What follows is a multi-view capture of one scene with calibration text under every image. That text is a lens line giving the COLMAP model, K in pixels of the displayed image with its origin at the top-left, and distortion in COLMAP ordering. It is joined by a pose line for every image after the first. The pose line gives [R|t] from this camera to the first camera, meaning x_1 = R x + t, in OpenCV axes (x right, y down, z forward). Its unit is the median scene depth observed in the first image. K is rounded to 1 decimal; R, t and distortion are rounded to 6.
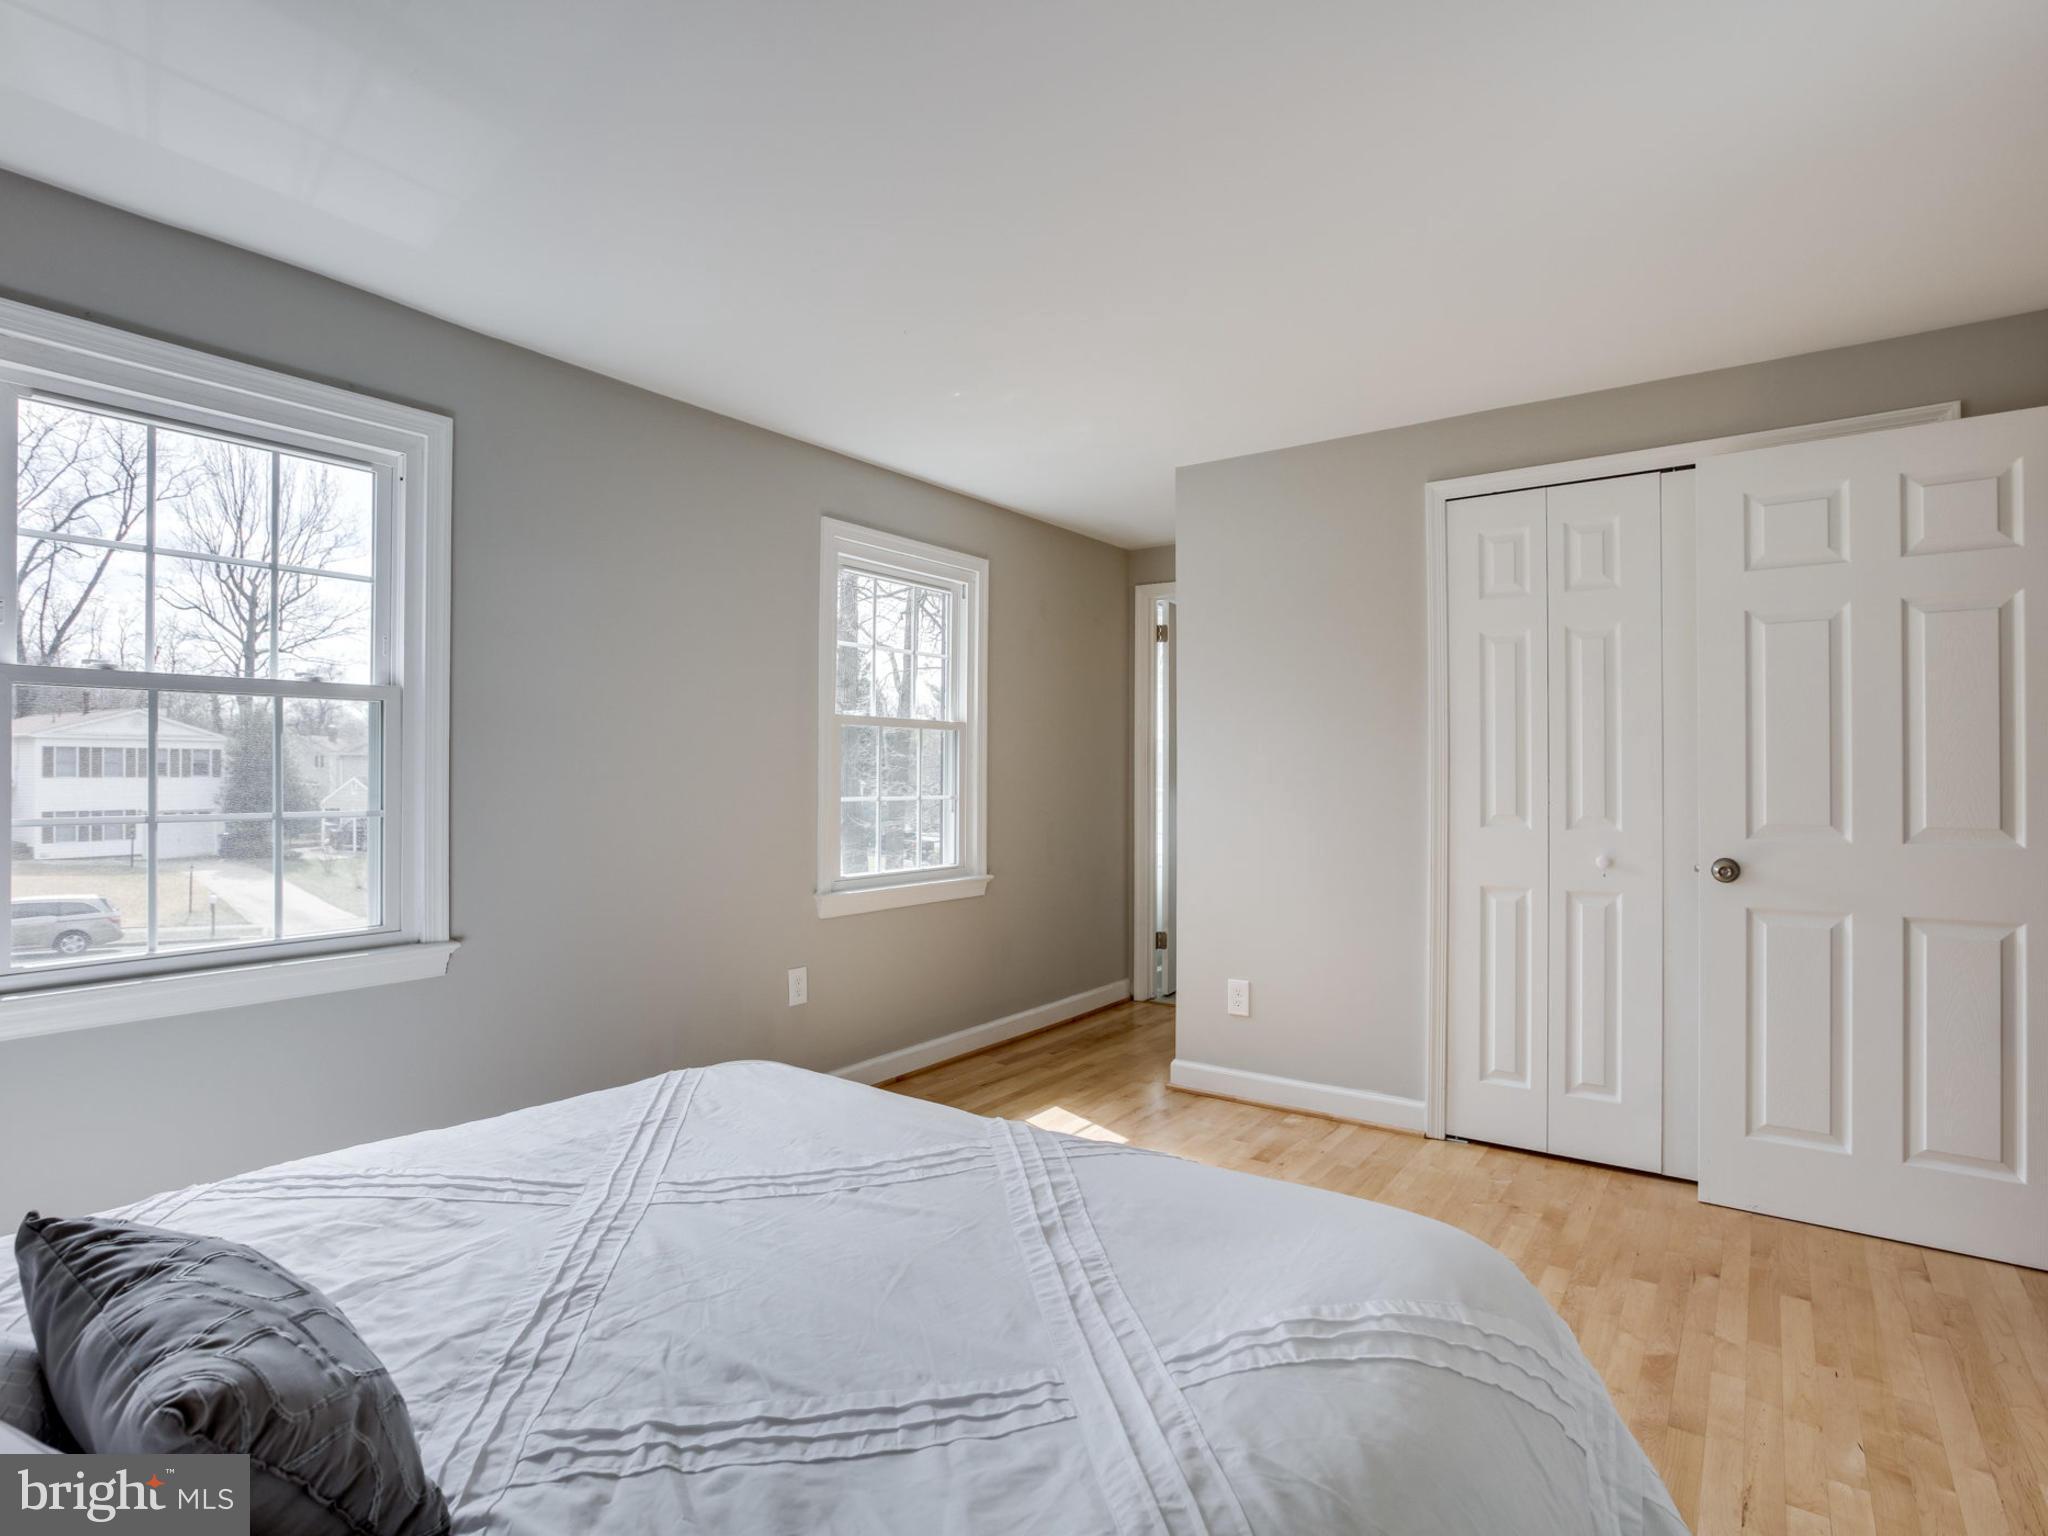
lens RADIAL K [[1057.3, 0, 1027.4], [0, 1057.3, 763.8], [0, 0, 1]] dist [-0.037056, 0.014262]
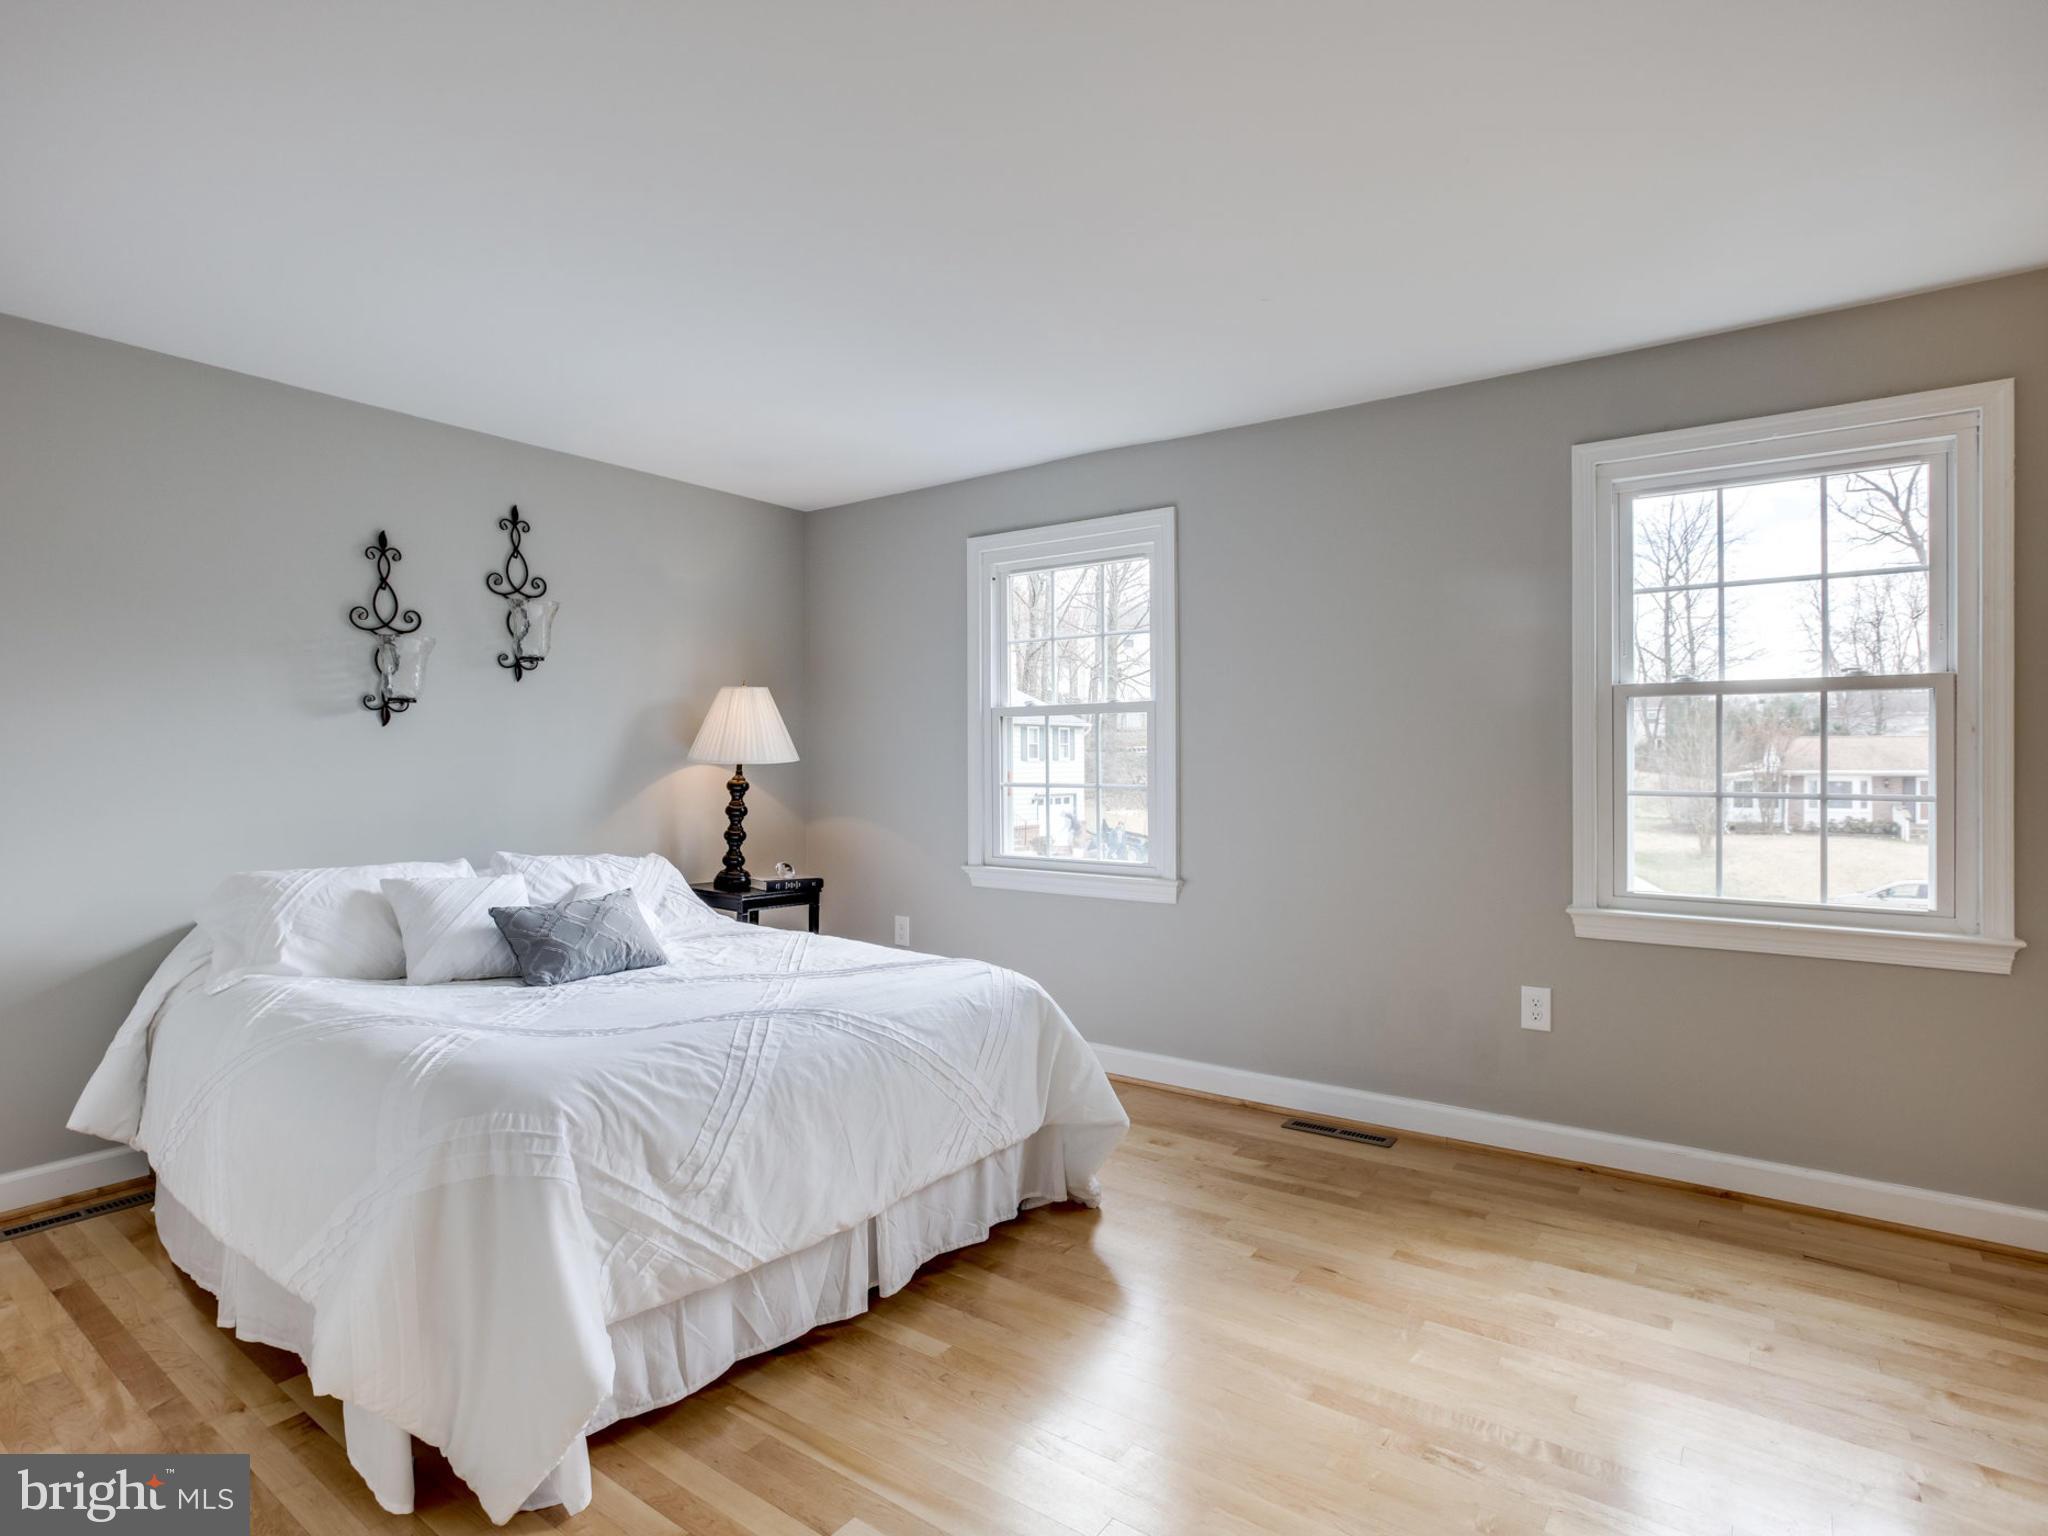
lens RADIAL K [[788.5, 0, 1028.5], [0, 788.5, 767.1], [0, 0, 1]] dist [-0.001774, -0.000021]
pose [[0.141277, 0.007478, -0.989942, 0.349678], [0.012144, 0.999883, 0.009286, 0.003653], [0.989896, -0.013334, 0.141170, 0.492026]]
